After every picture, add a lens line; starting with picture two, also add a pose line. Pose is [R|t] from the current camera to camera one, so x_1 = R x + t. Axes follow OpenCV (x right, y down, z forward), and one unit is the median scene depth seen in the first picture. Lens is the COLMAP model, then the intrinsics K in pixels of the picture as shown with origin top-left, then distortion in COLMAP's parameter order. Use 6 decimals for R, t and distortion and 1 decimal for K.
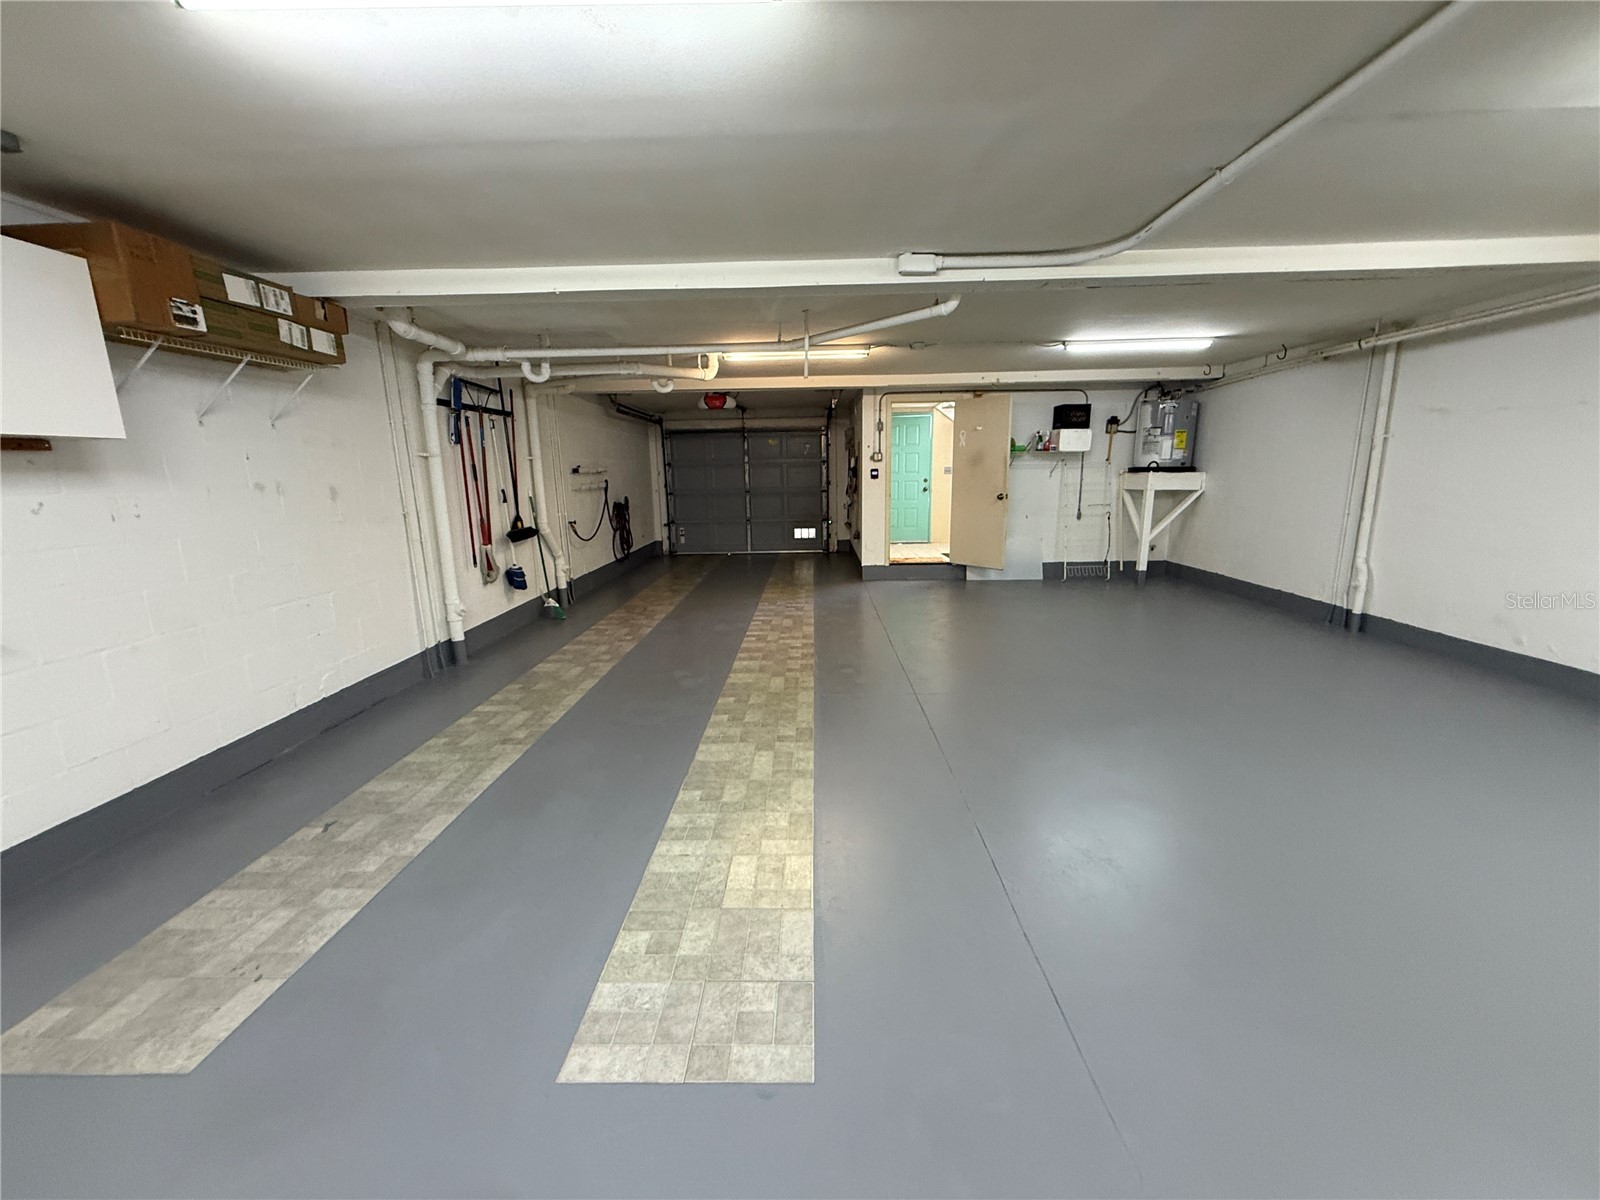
lens RADIAL K [[638.8, 0, 802.7], [0, 638.8, 597.7], [0, 0, 1]] dist [0.004692, -0.000283]
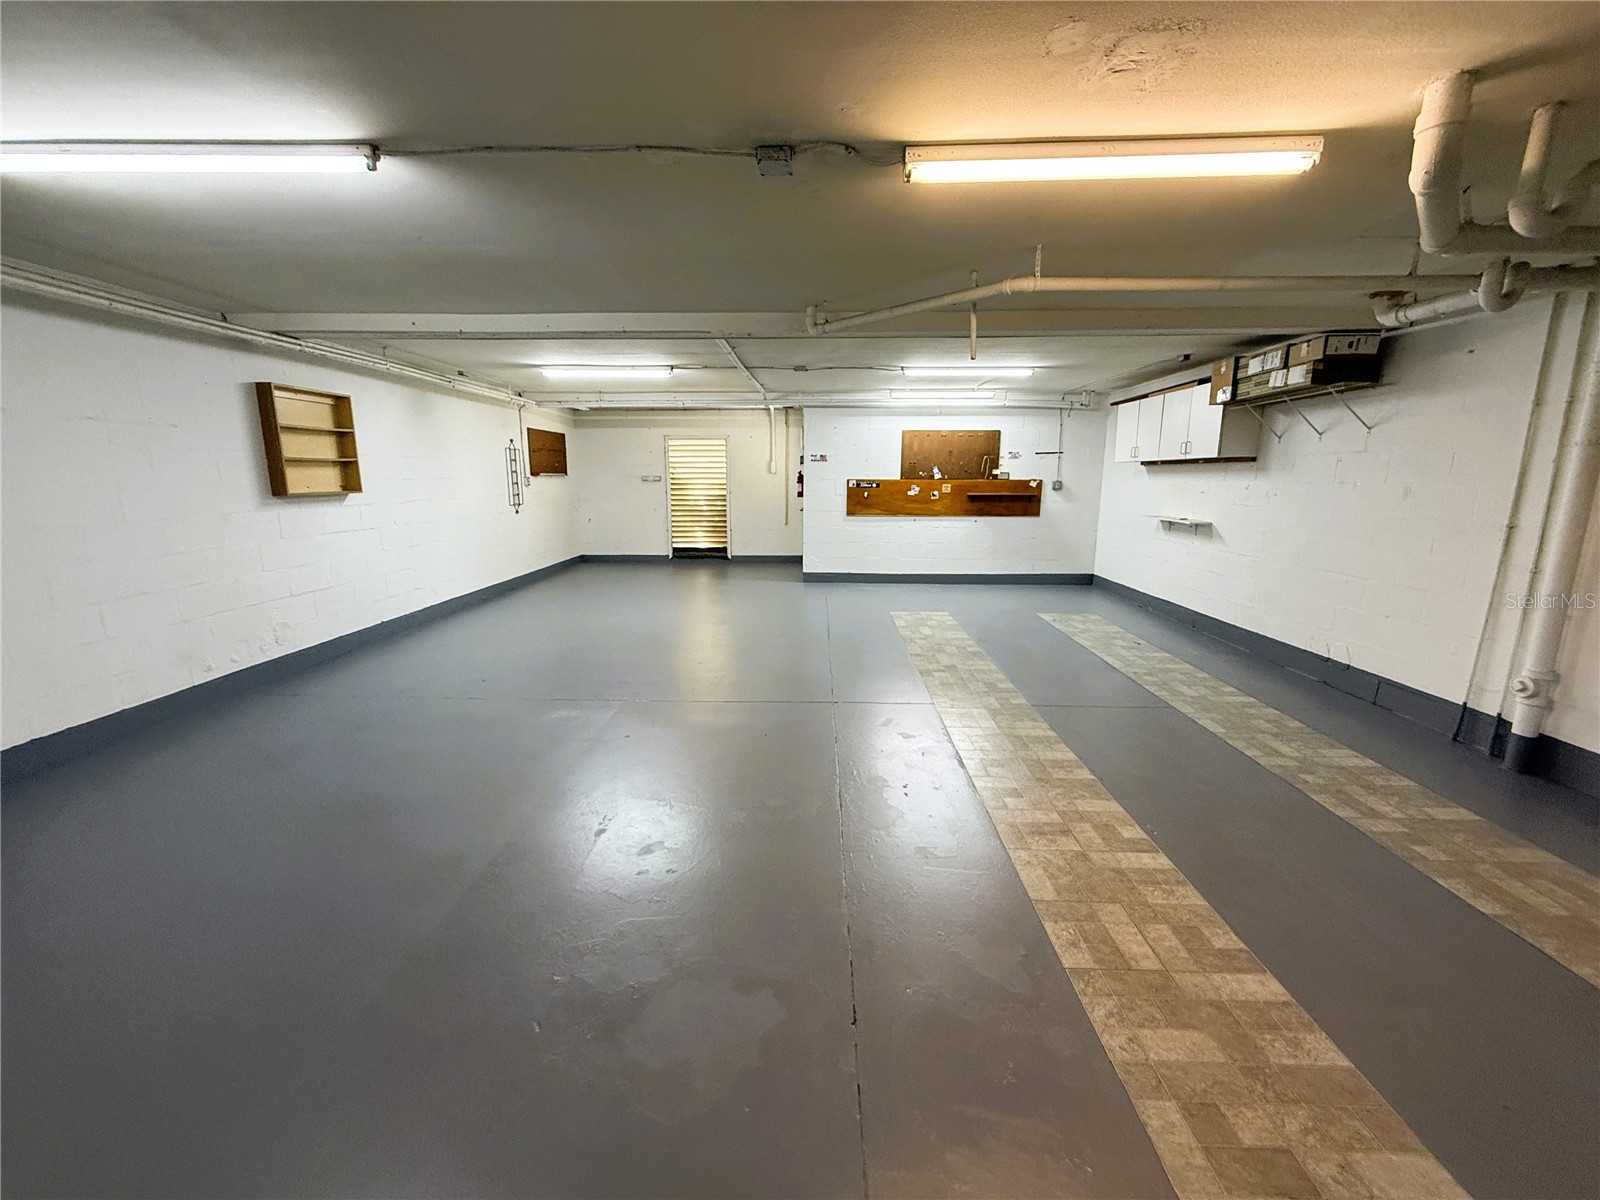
lens RADIAL K [[638.8, 0, 806.3], [0, 638.8, 599.2], [0, 0, 1]] dist [0.004692, -0.000283]
pose [[-0.999953, 0.005875, 0.007694, 0.218788], [0.008362, 0.924616, 0.380810, -0.396159], [-0.004877, 0.380856, -0.924621, 1.983579]]
